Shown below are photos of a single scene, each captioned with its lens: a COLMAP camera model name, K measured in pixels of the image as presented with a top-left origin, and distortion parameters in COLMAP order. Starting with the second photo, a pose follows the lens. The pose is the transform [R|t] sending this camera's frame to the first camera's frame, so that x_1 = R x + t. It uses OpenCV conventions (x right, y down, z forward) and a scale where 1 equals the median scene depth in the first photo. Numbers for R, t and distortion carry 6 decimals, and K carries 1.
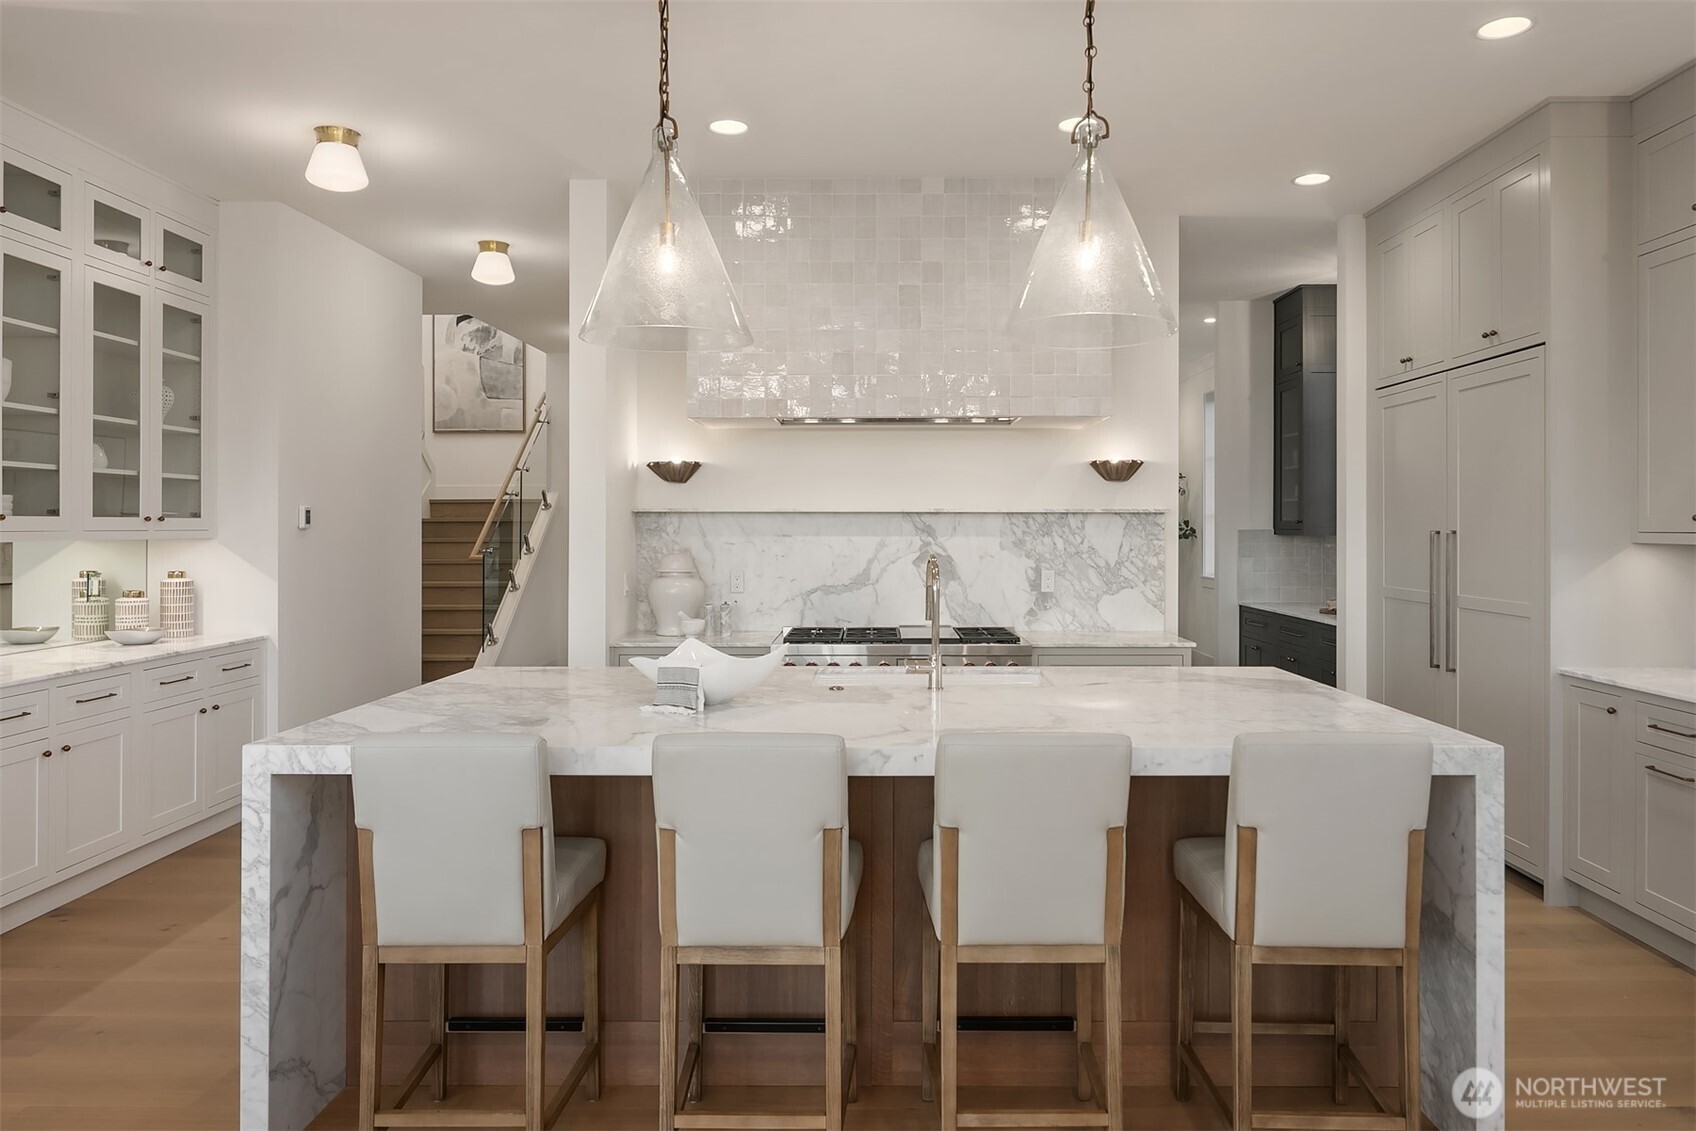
lens RADIAL K [[1130.7, 0, 853.1], [0, 1130.7, 553.5], [0, 0, 1]] dist [-0.018617, -0.003463]
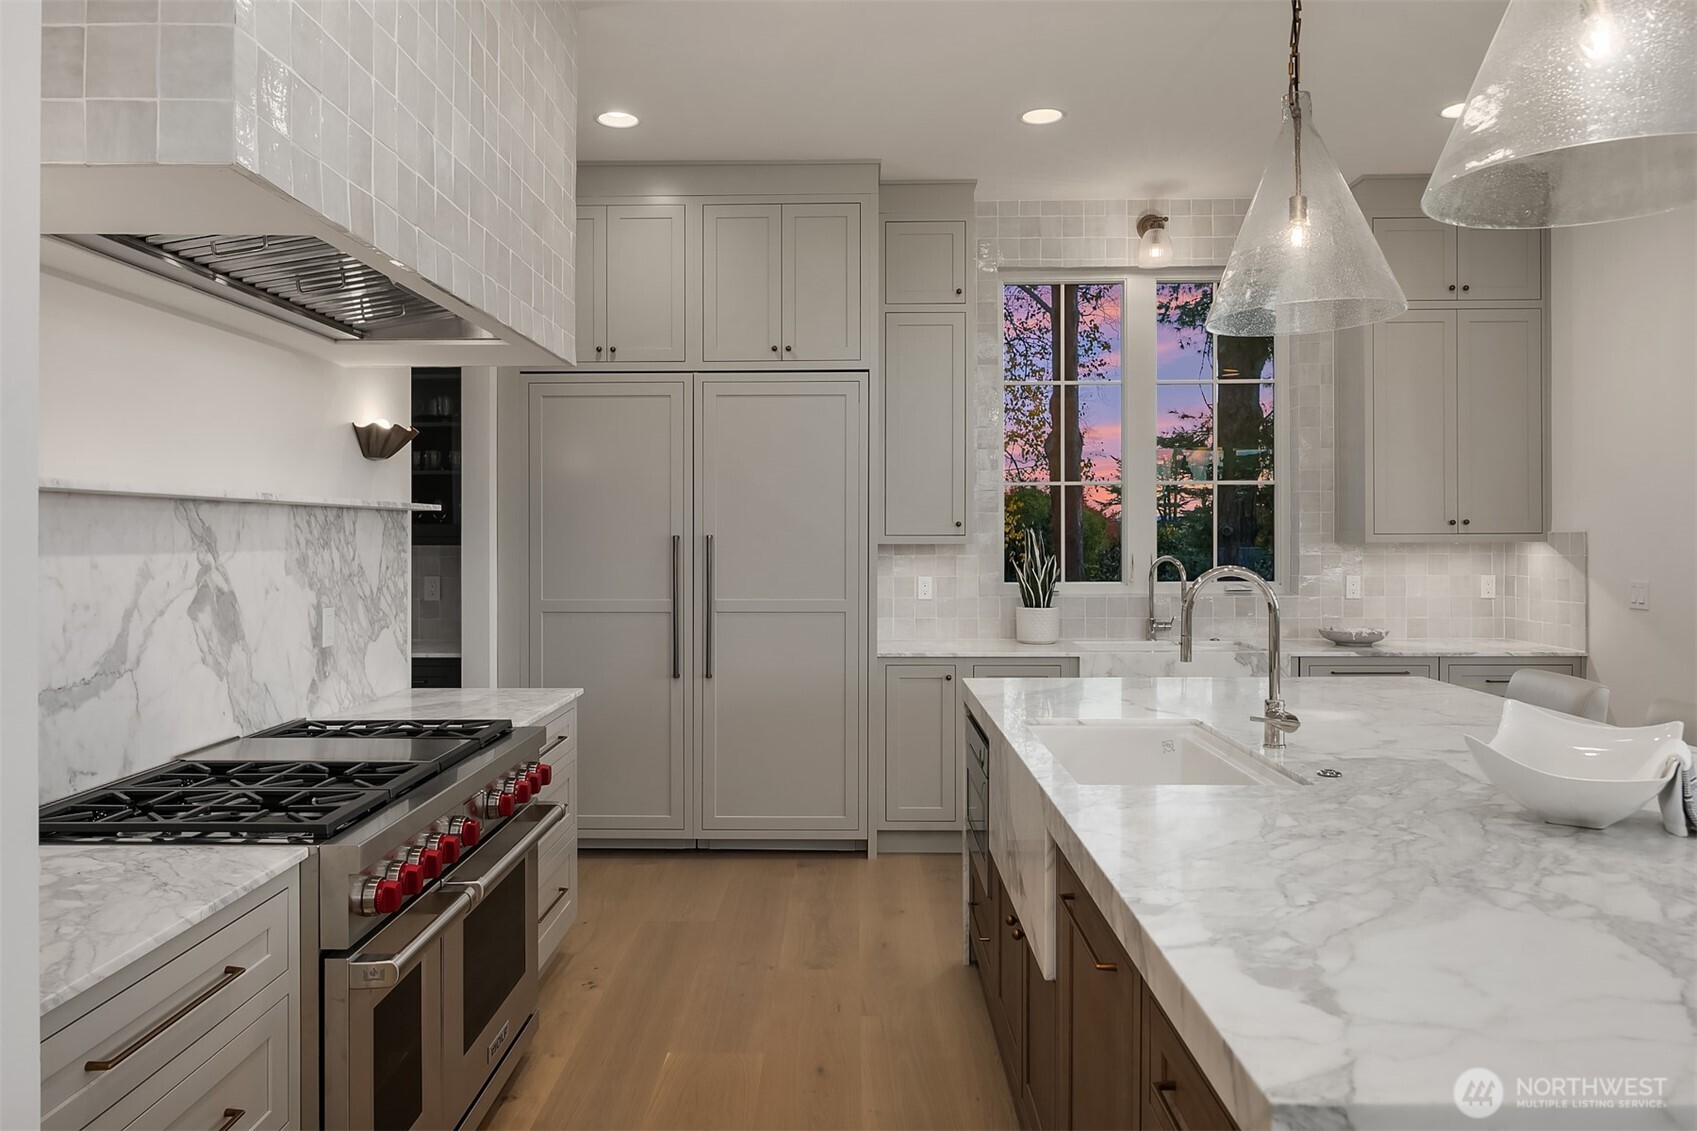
lens RADIAL K [[1131.4, 0, 846.7], [0, 1131.4, 556.0], [0, 0, 1]] dist [-0.018617, -0.003463]
pose [[0.009273, -0.020663, 0.999743, -0.388654], [0.025342, 0.999470, 0.020422, -0.016271], [-0.999636, 0.025146, 0.009792, 0.735526]]
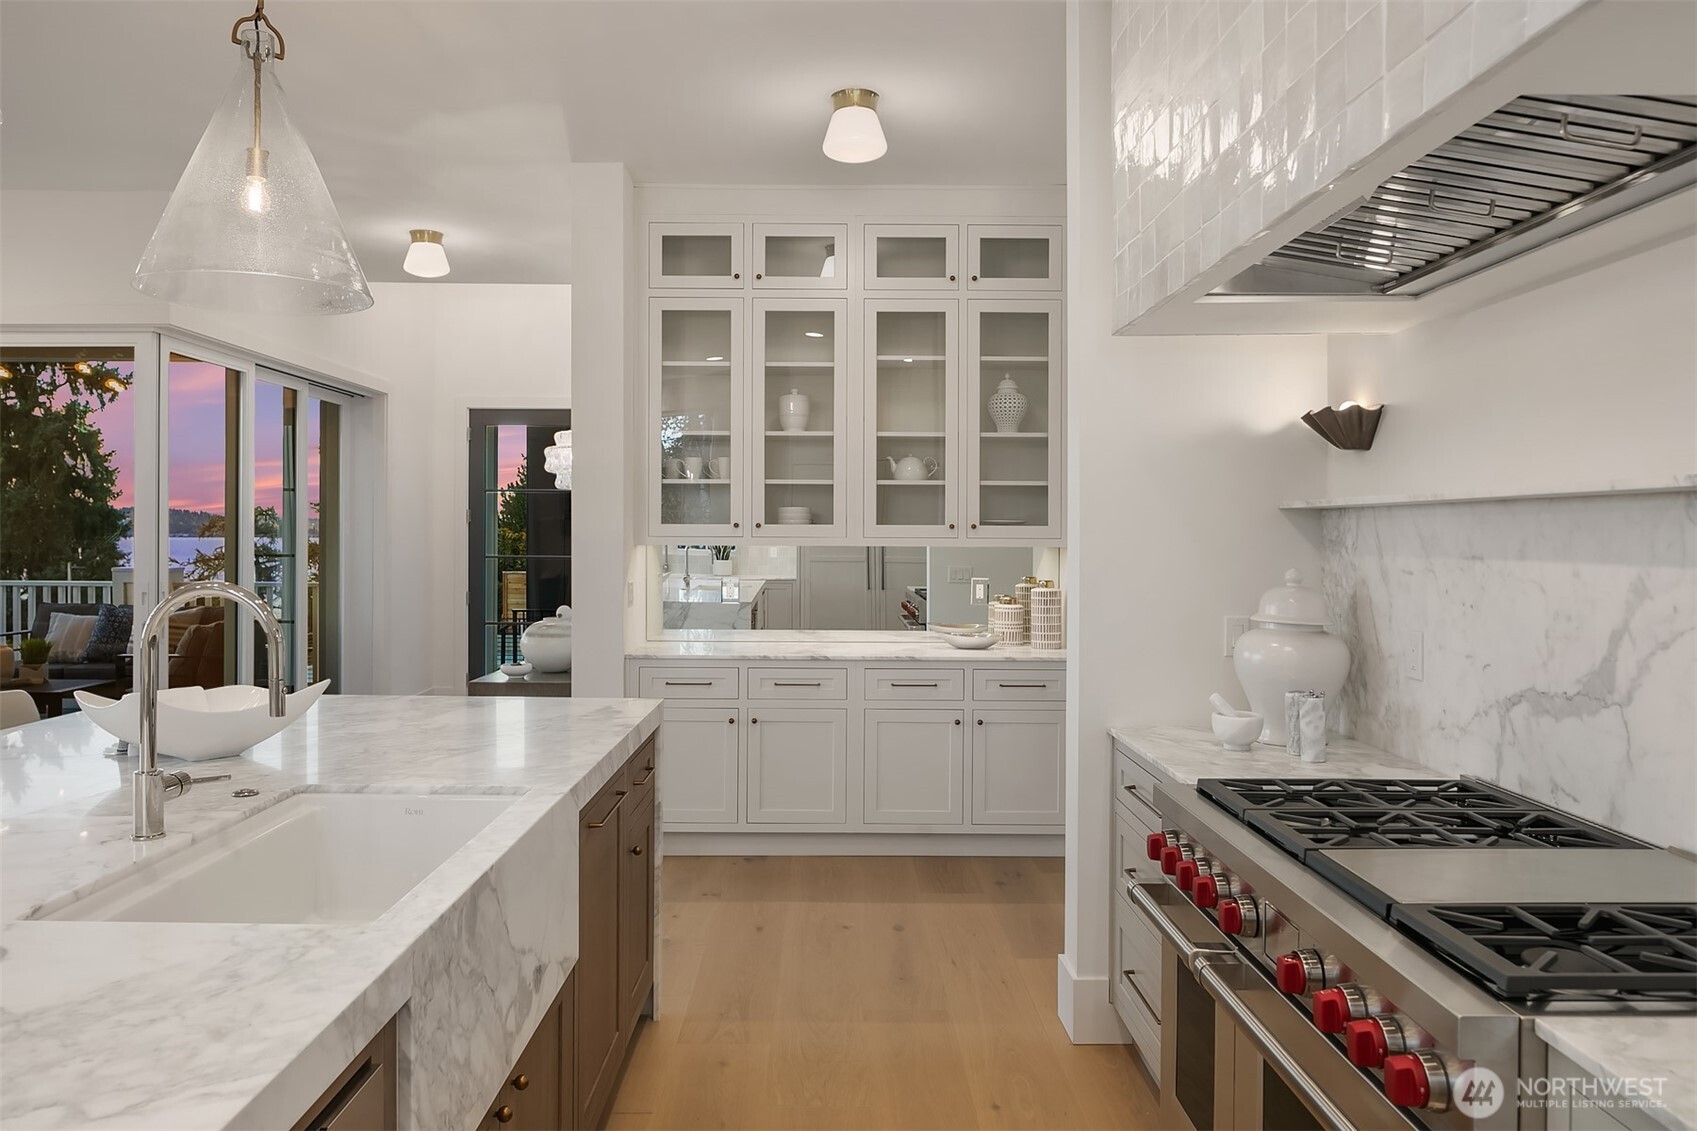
lens RADIAL K [[1131.4, 0, 848.1], [0, 1131.4, 558.4], [0, 0, 1]] dist [-0.018617, -0.003463]
pose [[0.017896, 0.021010, -0.999619, 0.350353], [-0.027277, 0.999417, 0.020517, -0.017640], [0.999468, 0.026899, 0.018459, 0.761172]]
